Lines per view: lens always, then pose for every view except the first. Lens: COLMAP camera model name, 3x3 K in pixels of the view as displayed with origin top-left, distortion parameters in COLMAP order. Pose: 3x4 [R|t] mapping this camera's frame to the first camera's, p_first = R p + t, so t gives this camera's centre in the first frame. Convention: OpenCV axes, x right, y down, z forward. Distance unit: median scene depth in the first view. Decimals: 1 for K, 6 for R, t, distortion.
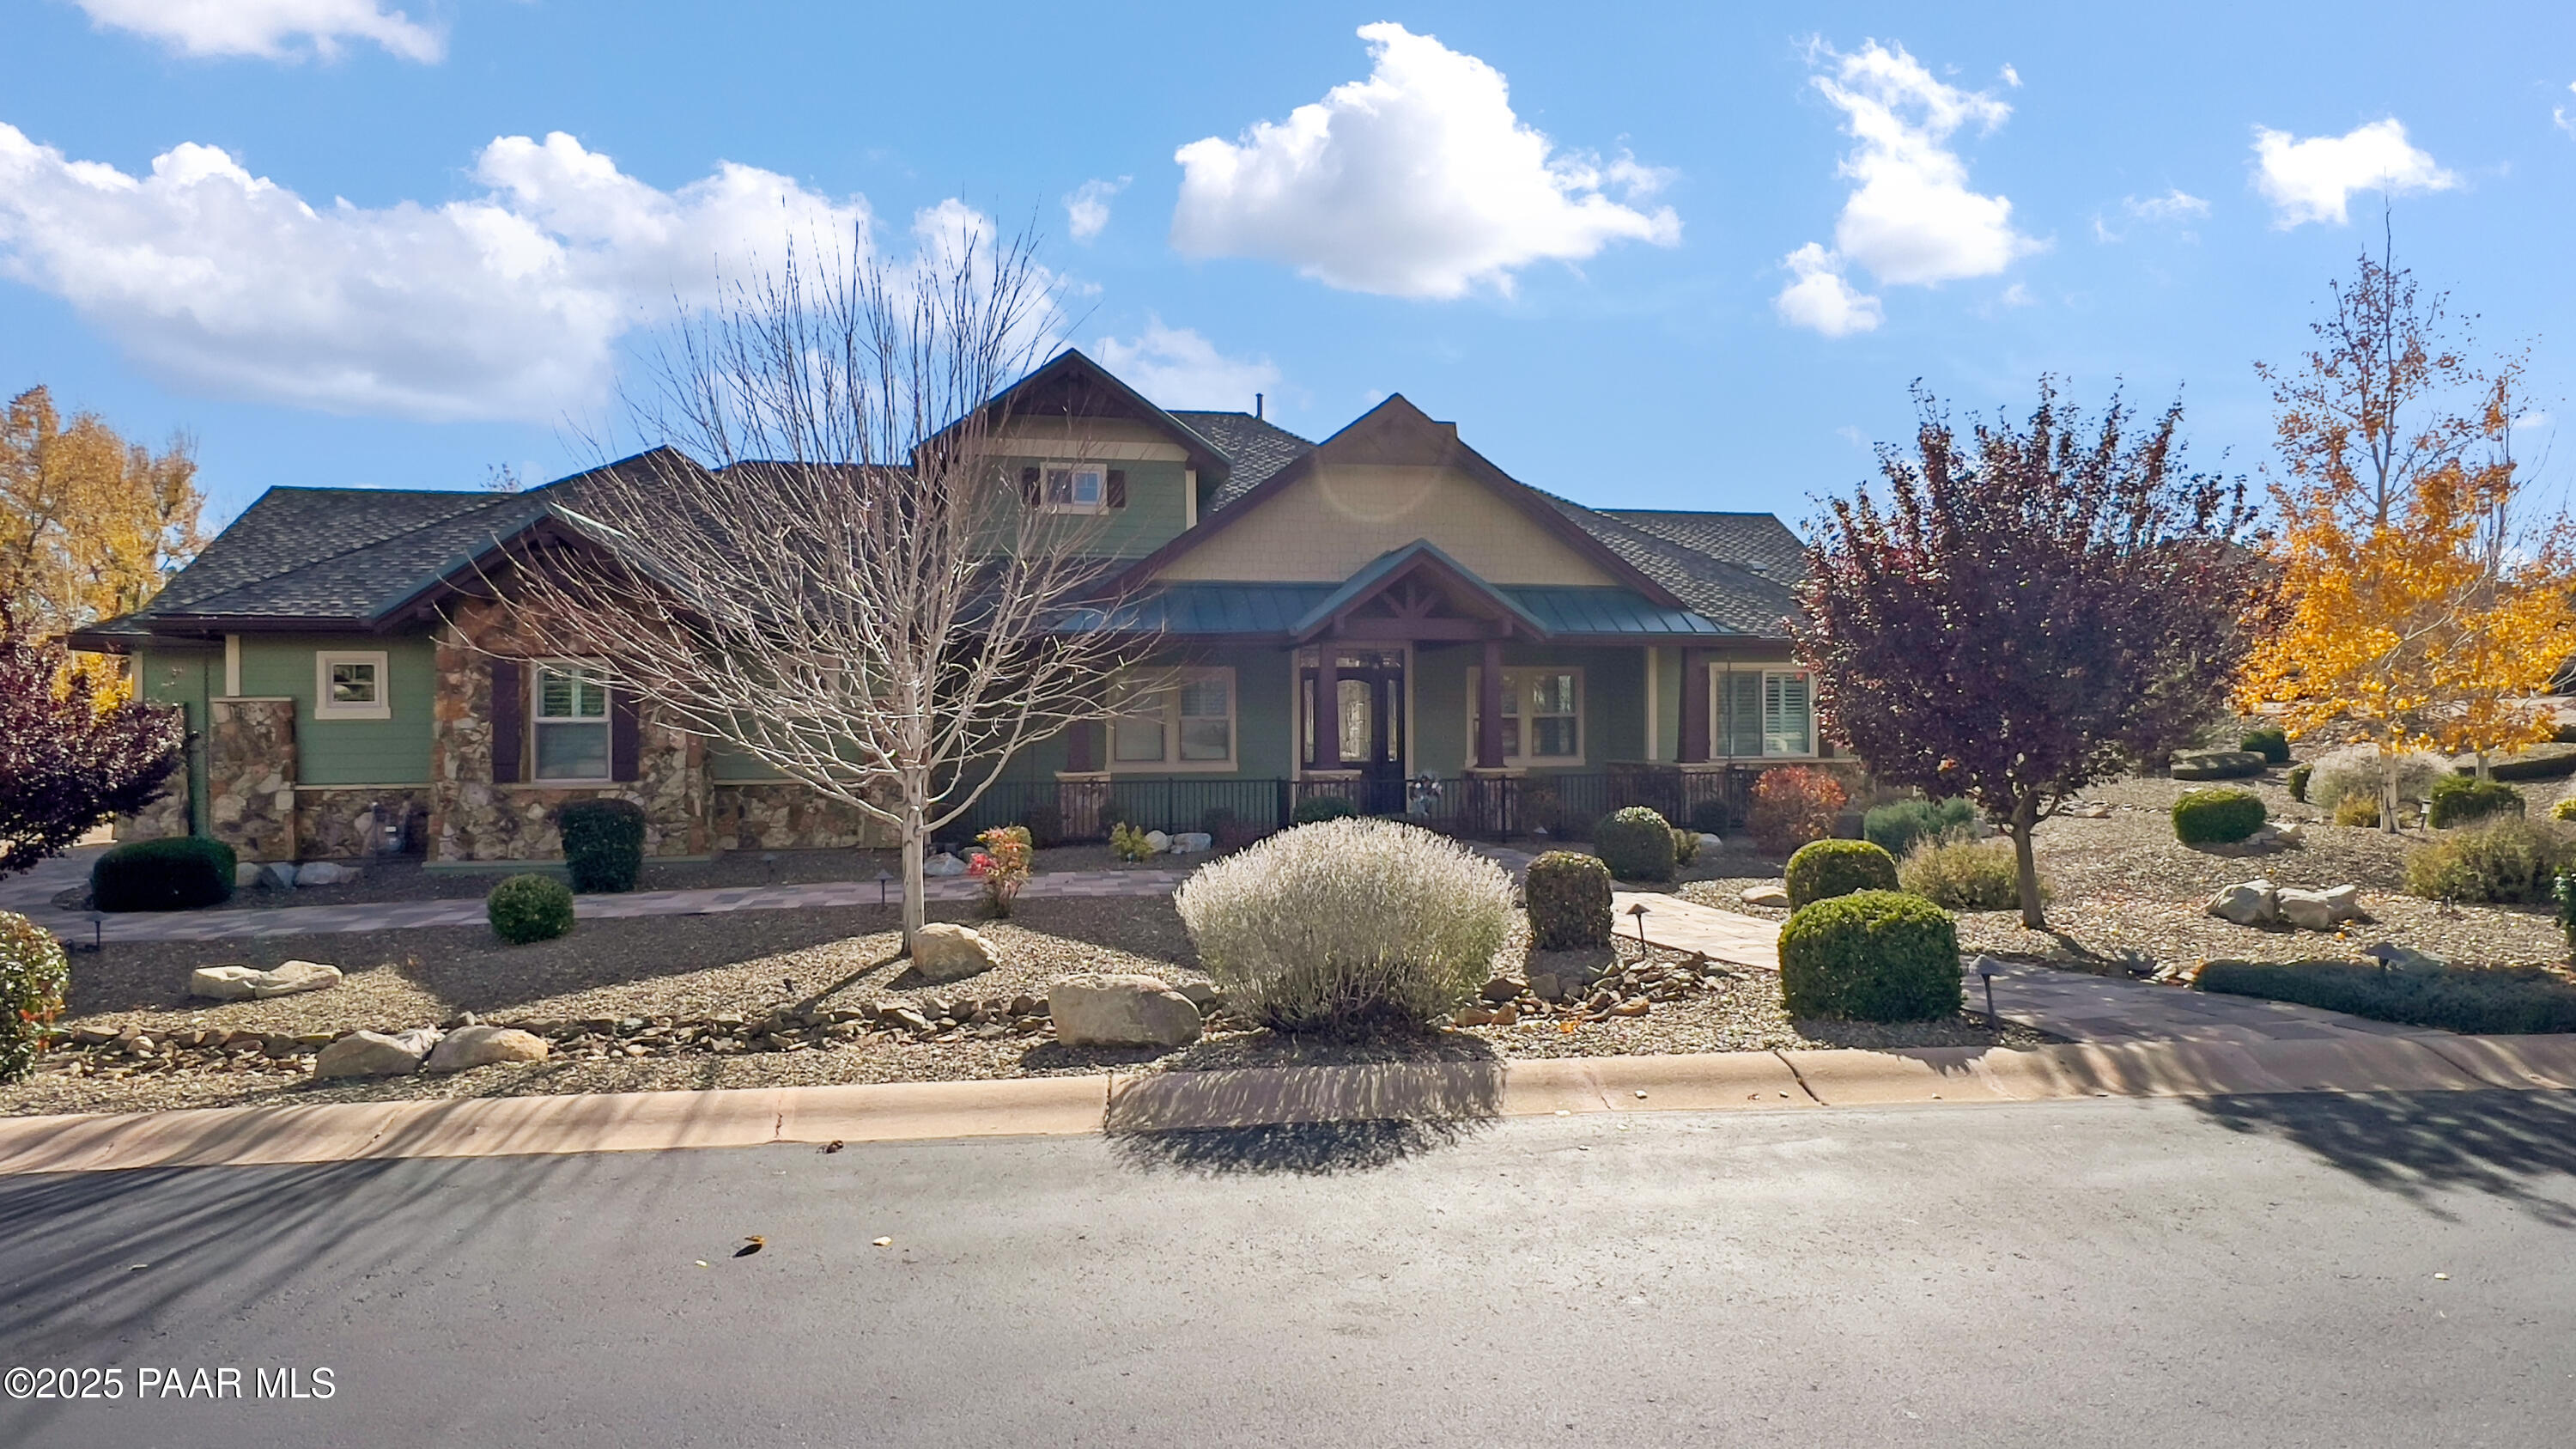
lens RADIAL K [[1322.1, 0, 1288.0], [0, 1322.1, 724.5], [0, 0, 1]] dist [-0.020853, -0.000210]
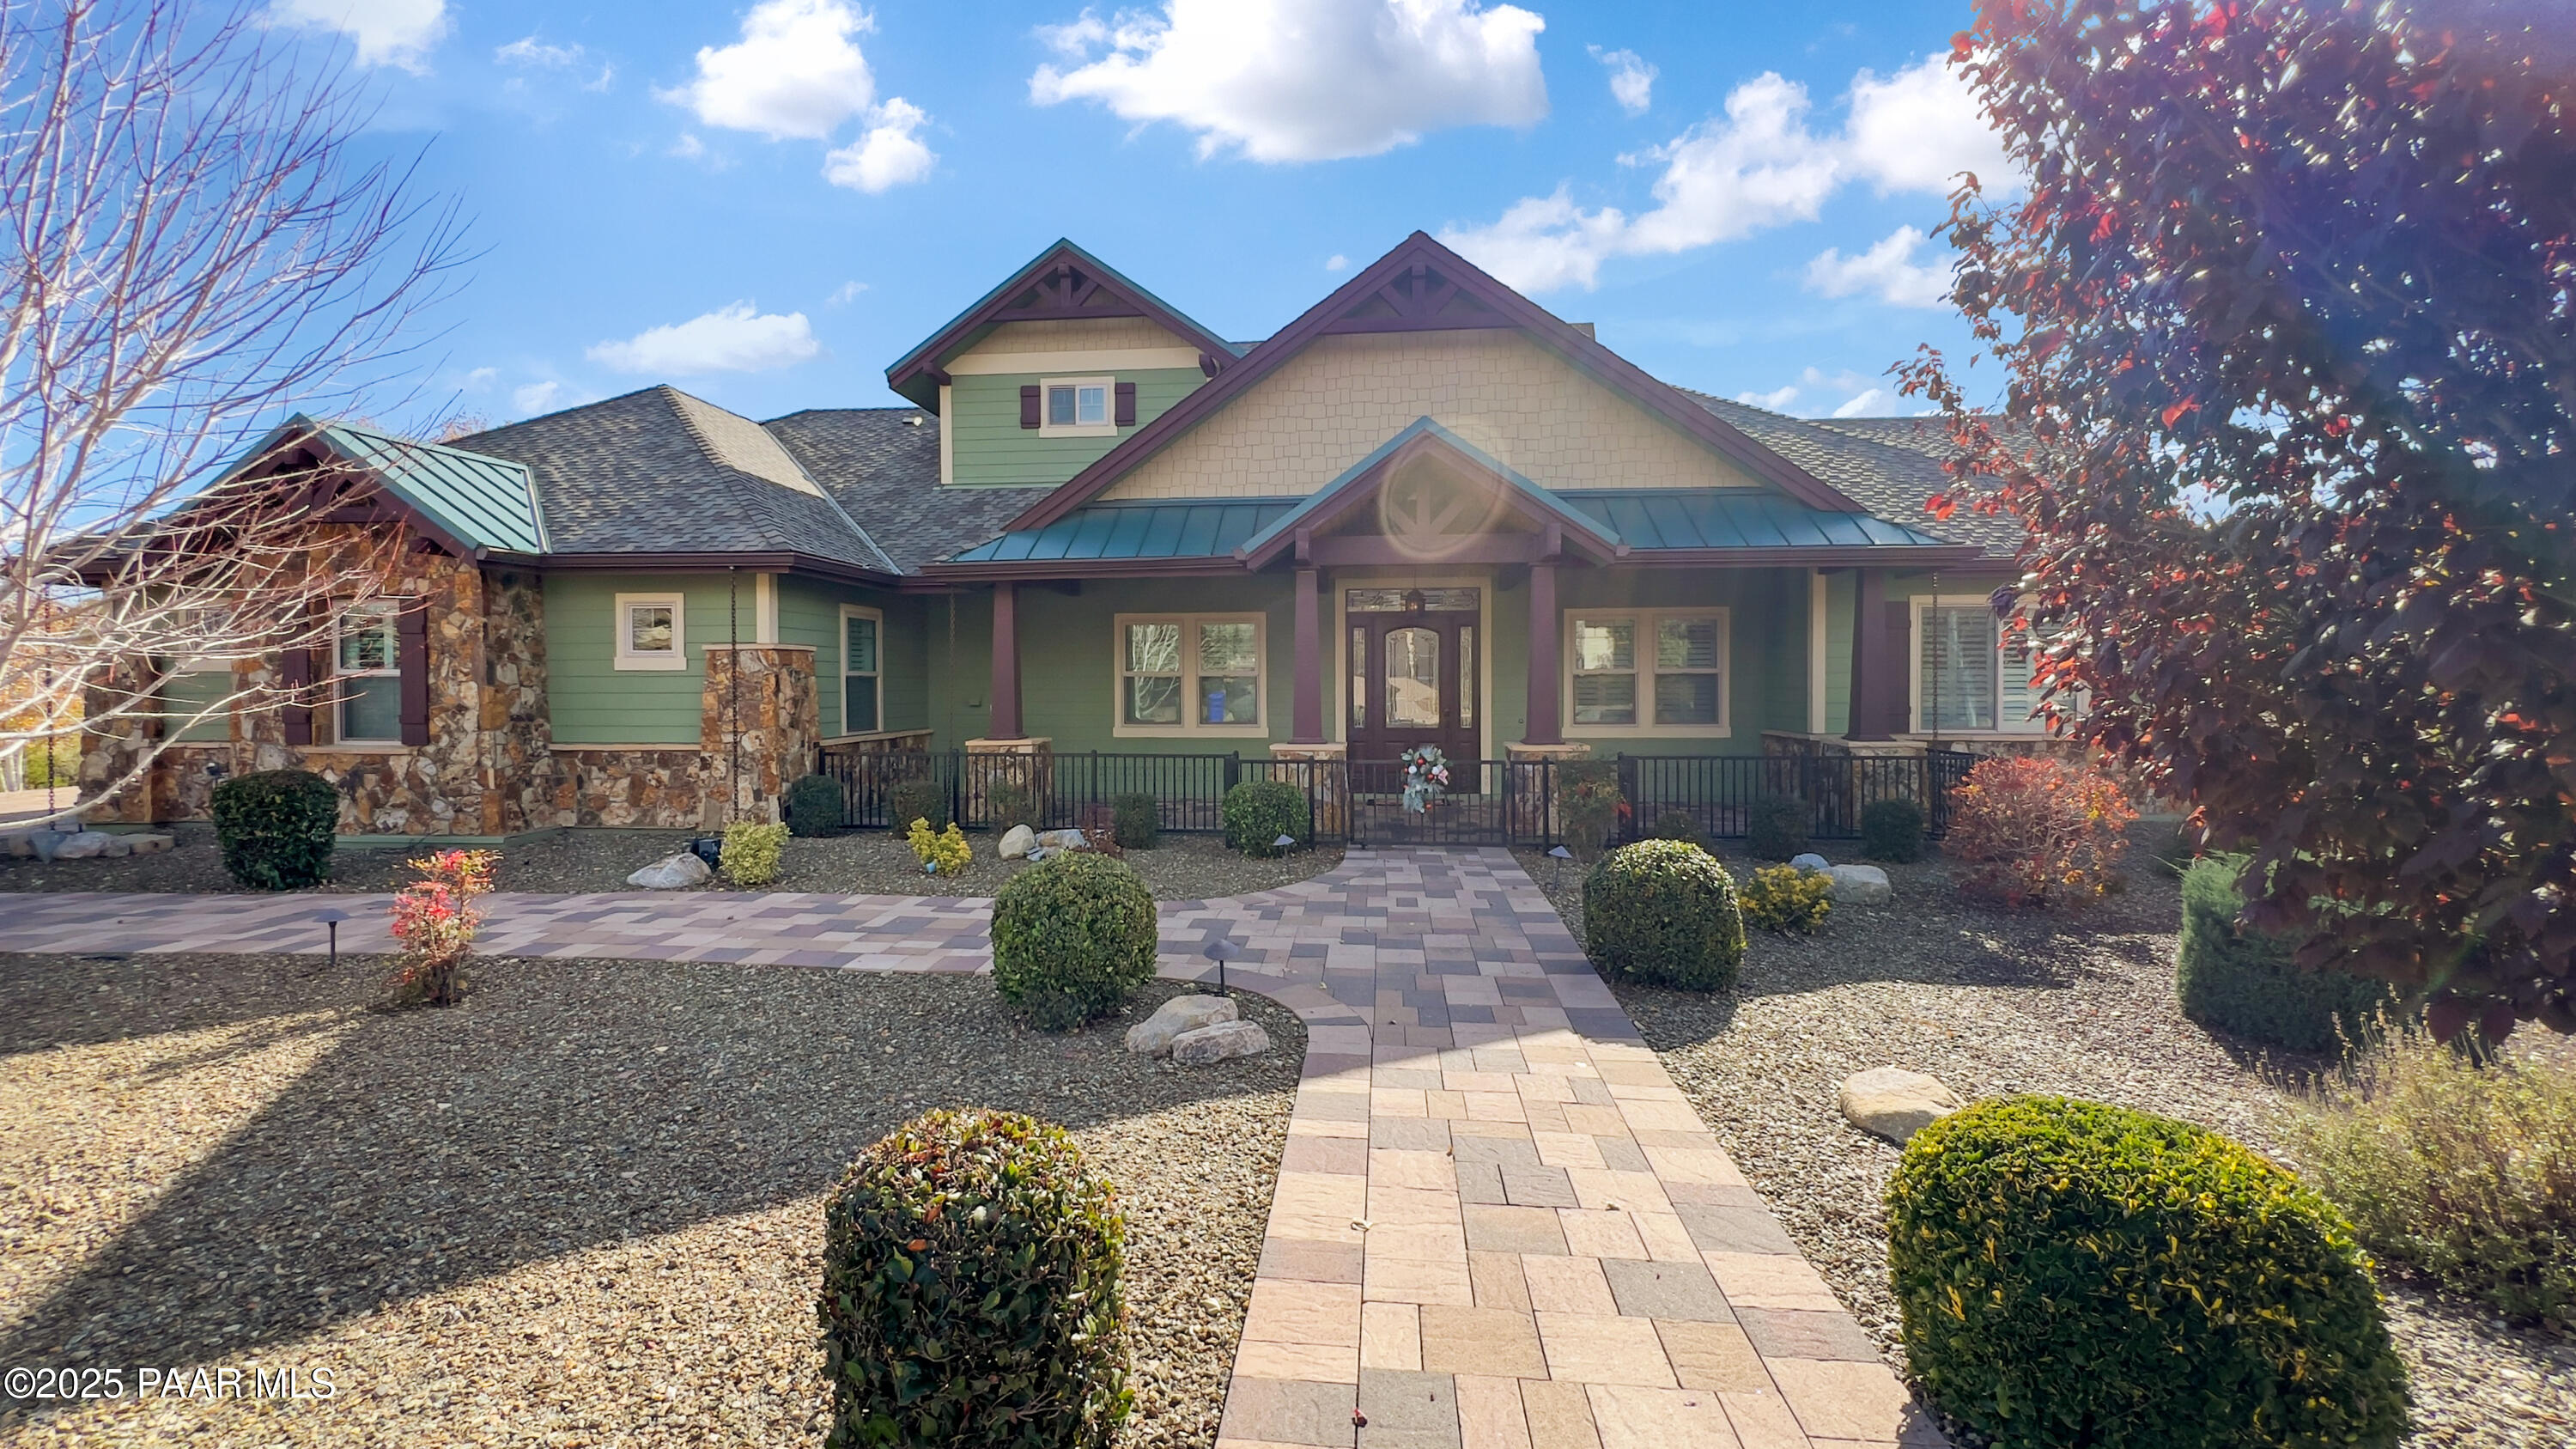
lens RADIAL K [[1048.3, 0, 1277.3], [0, 1048.3, 694.5], [0, 0, 1]] dist [-0.008838, -0.000221]
pose [[0.957695, 0.007376, -0.287691, 0.206442], [-0.003898, 0.999912, 0.012659, -0.000320], [0.287759, -0.011002, 0.957640, 0.485792]]
